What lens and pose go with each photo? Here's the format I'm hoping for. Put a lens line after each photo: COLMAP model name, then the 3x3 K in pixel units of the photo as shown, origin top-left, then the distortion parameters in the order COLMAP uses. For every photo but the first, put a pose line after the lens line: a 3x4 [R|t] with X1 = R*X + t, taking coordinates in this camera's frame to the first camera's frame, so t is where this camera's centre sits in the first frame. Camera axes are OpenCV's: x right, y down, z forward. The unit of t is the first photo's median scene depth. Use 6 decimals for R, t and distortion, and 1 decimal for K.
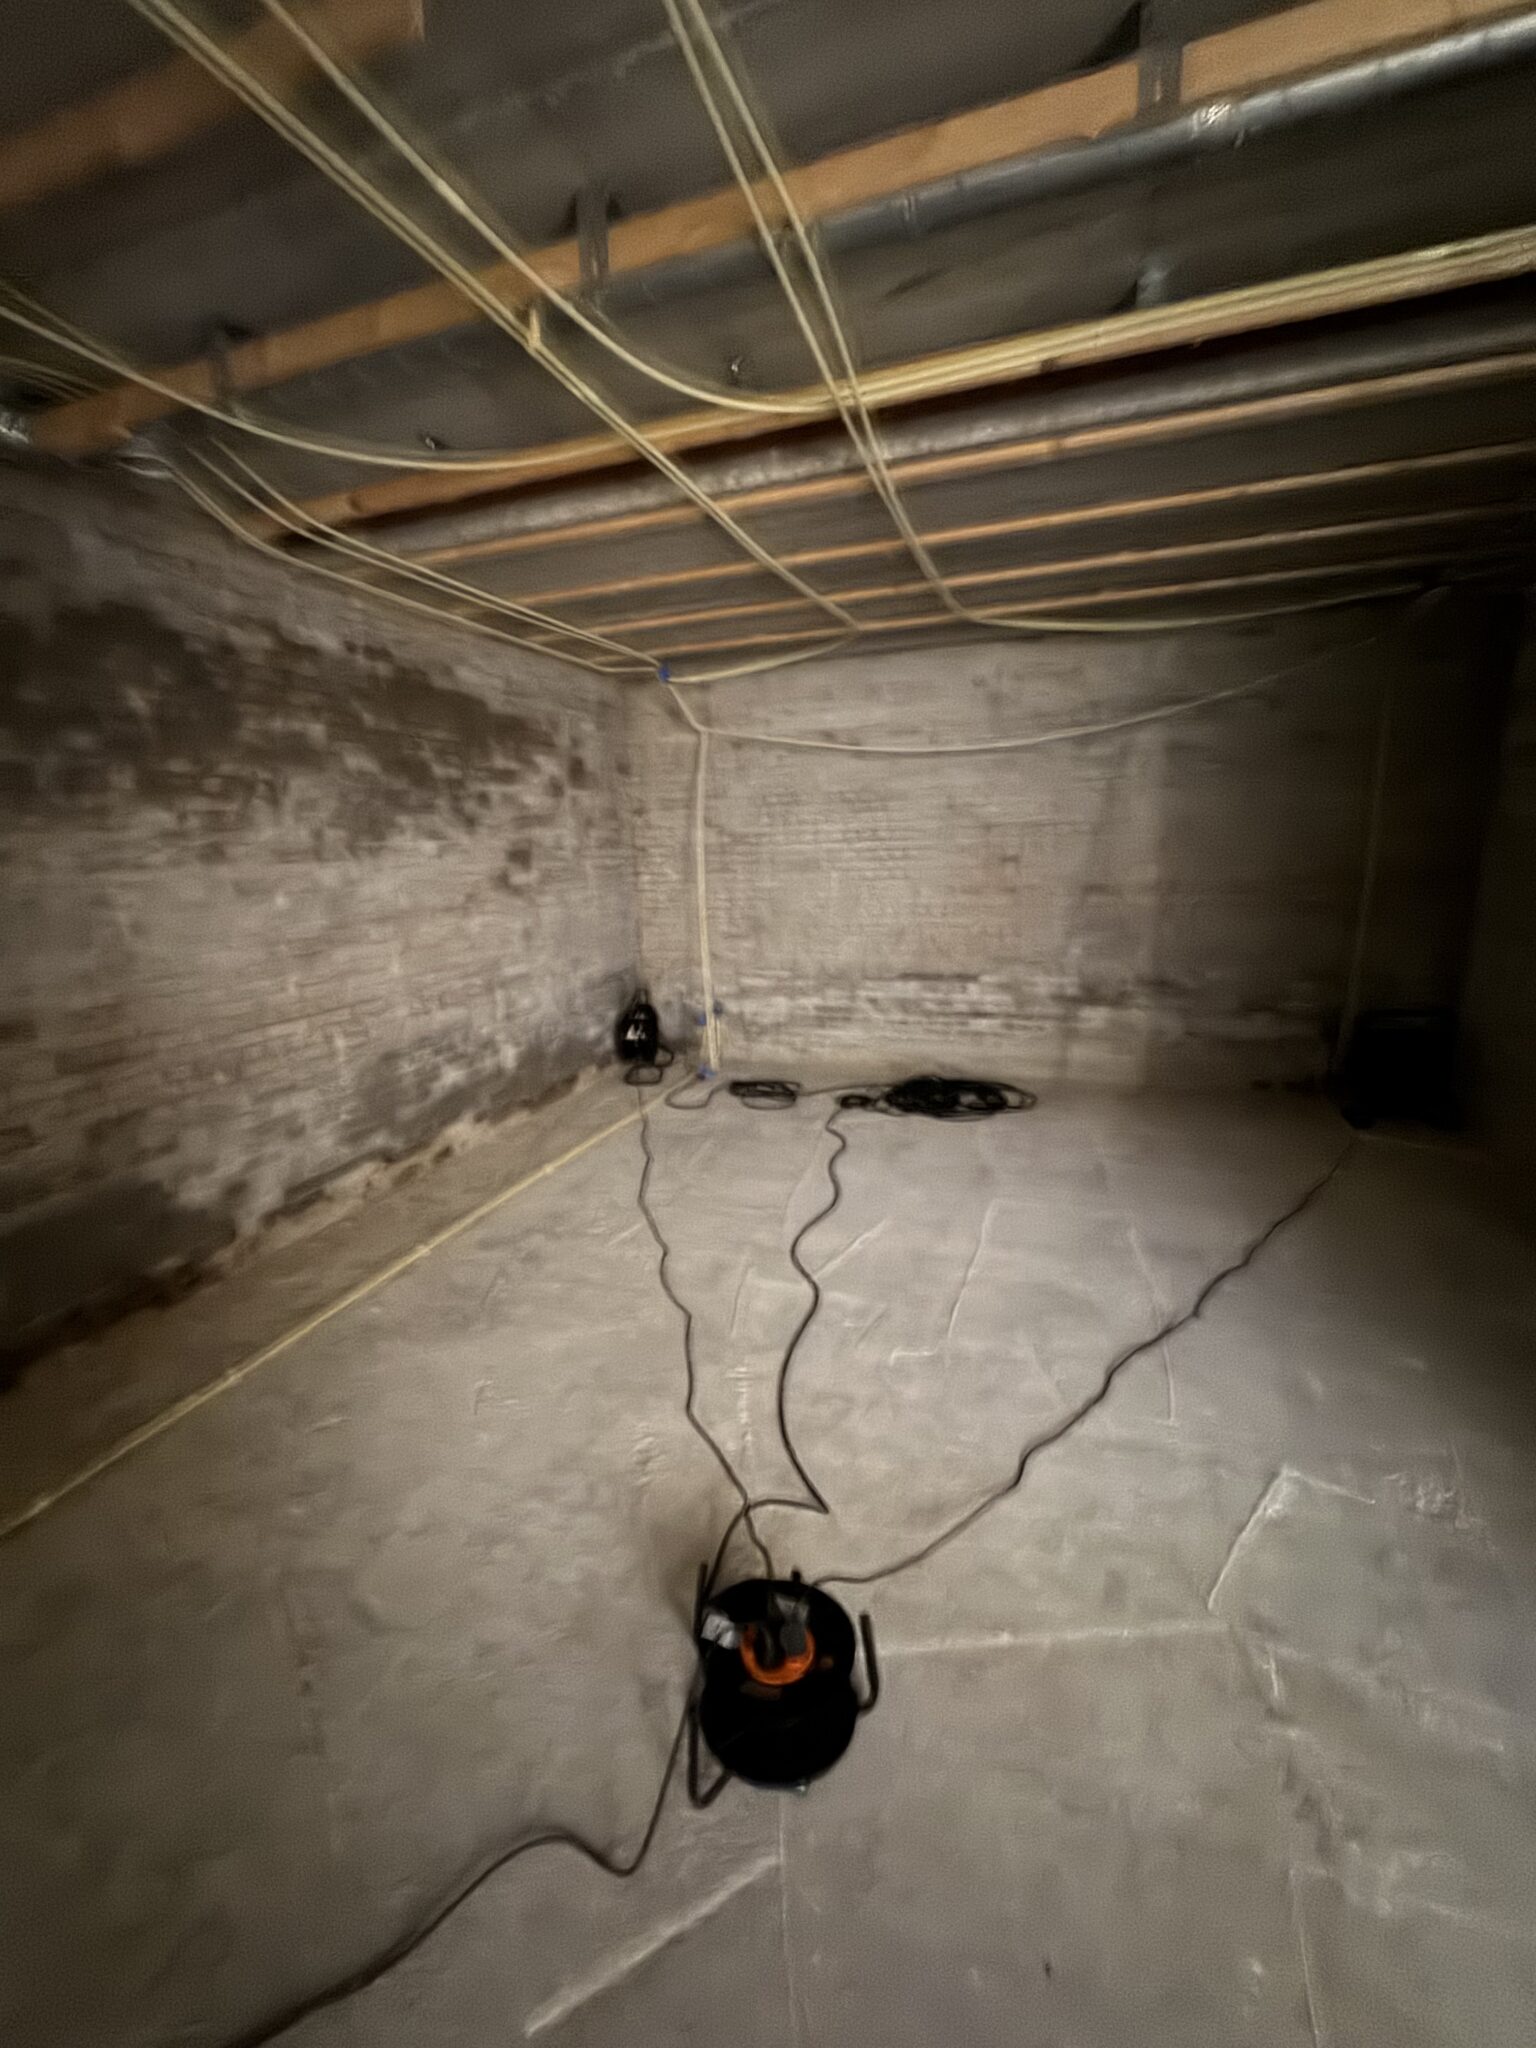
lens RADIAL K [[818.0, 0, 772.8], [0, 818.0, 1020.0], [0, 0, 1]] dist [-0.001536, 0.000945]
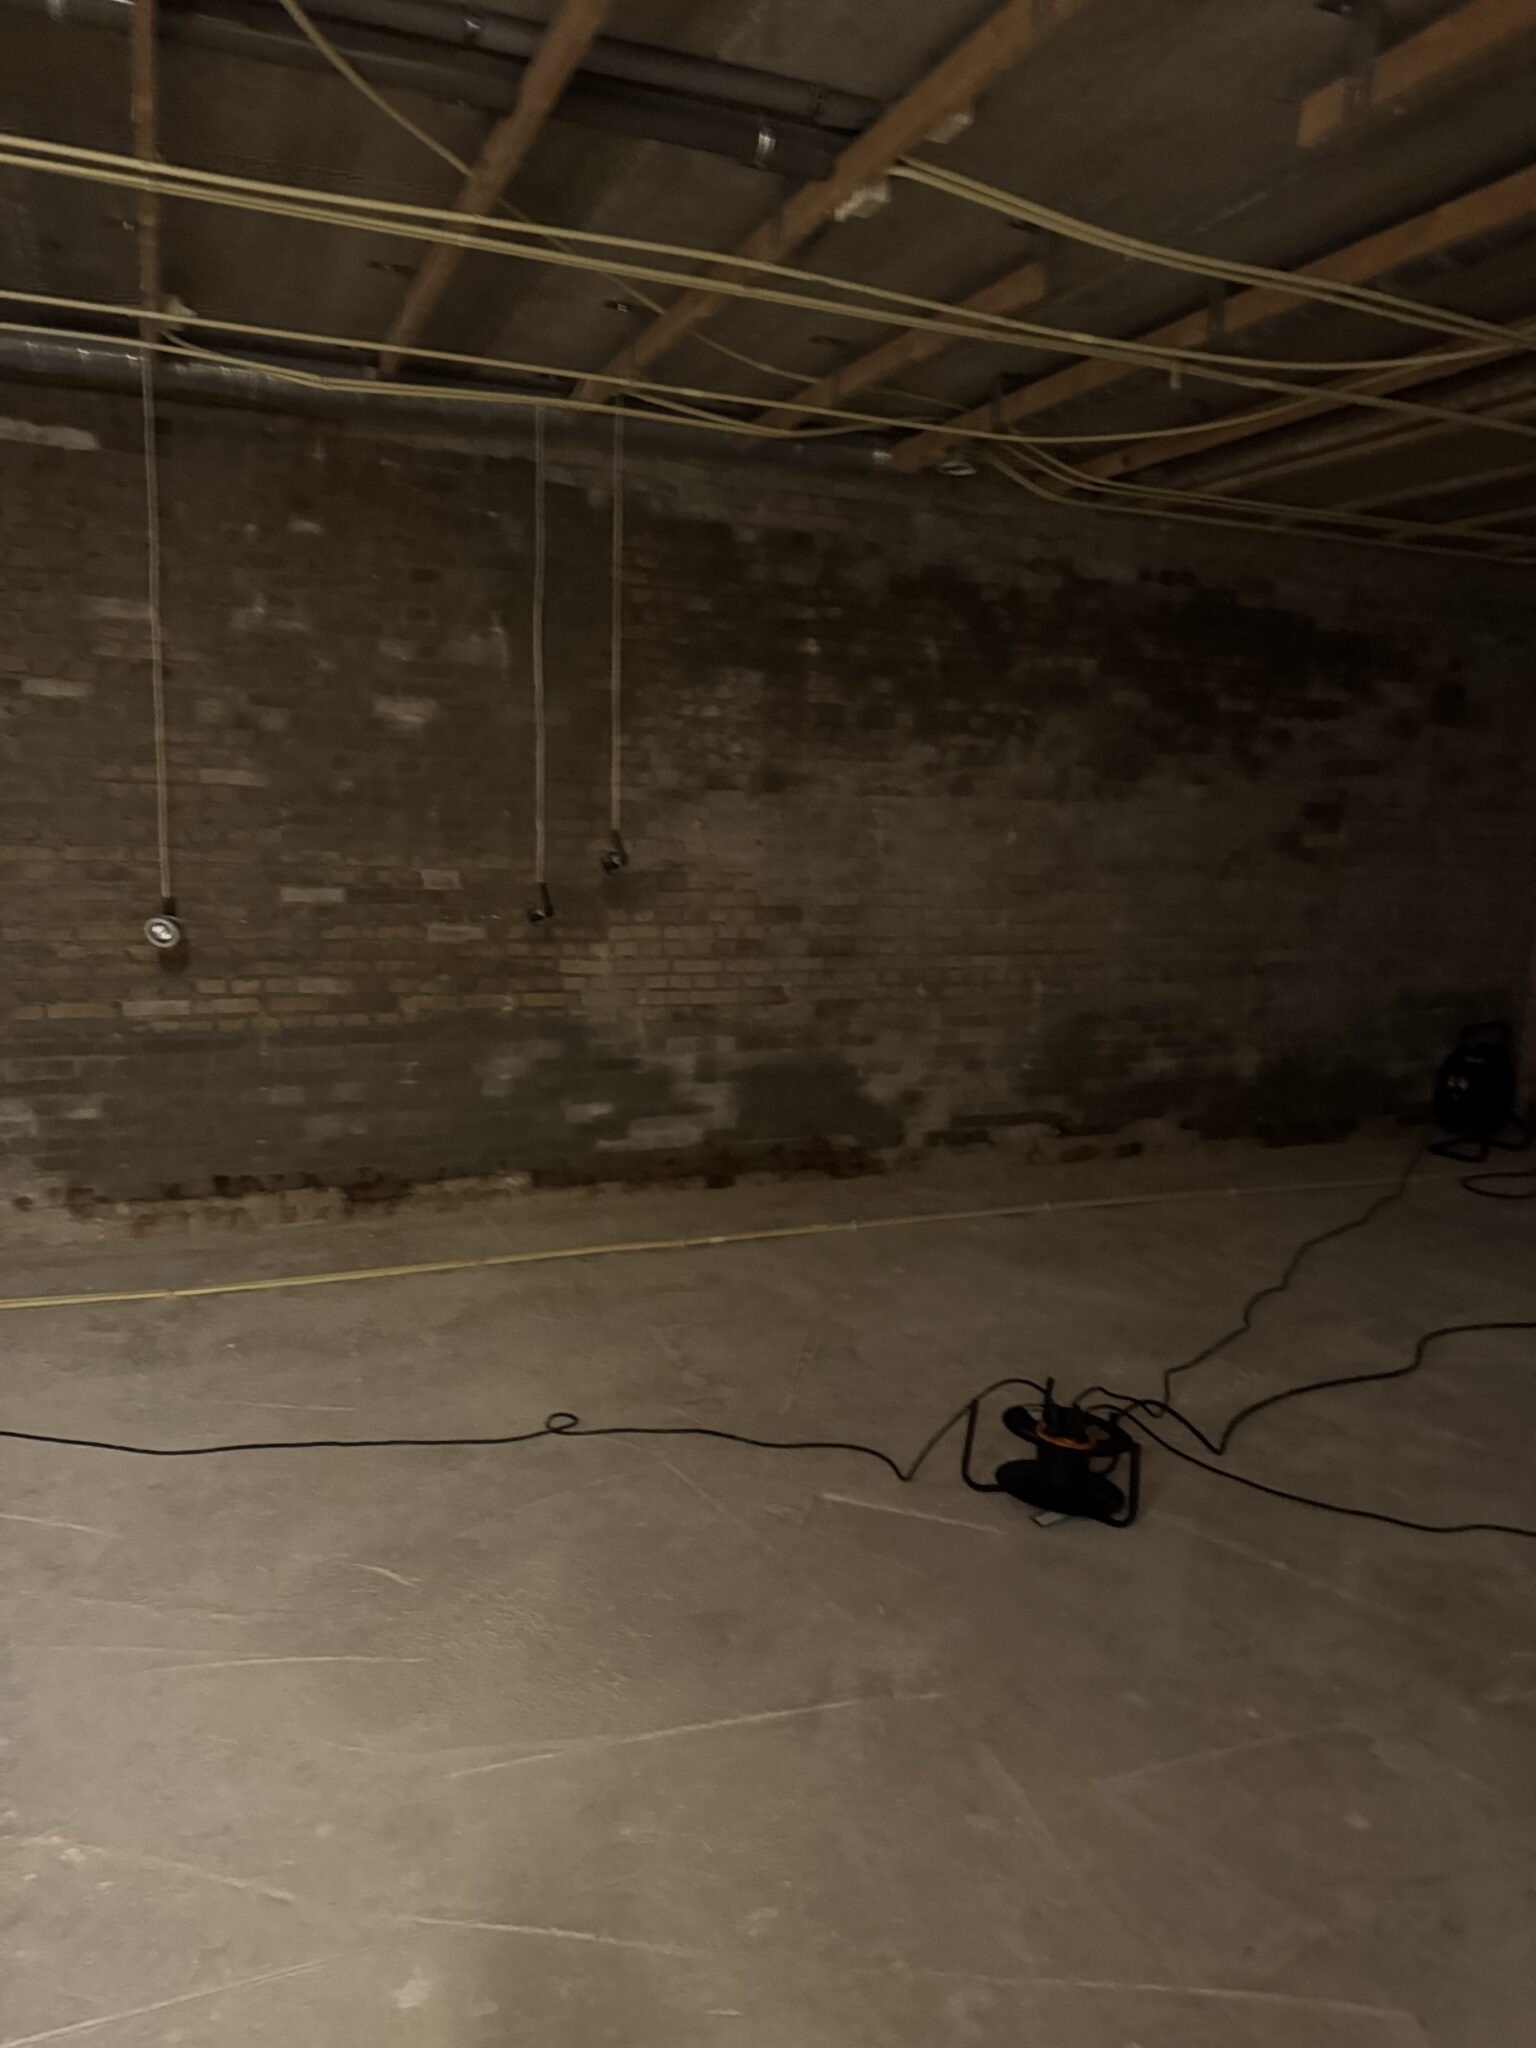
lens RADIAL K [[1442.0, 0, 766.2], [0, 1442.0, 1026.1], [0, 0, 1]] dist [-0.011988, -0.007769]
pose [[0.664494, 0.173410, -0.726895, 0.505300], [-0.211628, 0.976551, 0.039508, 0.073620], [0.716701, 0.127578, 0.685611, -0.385426]]
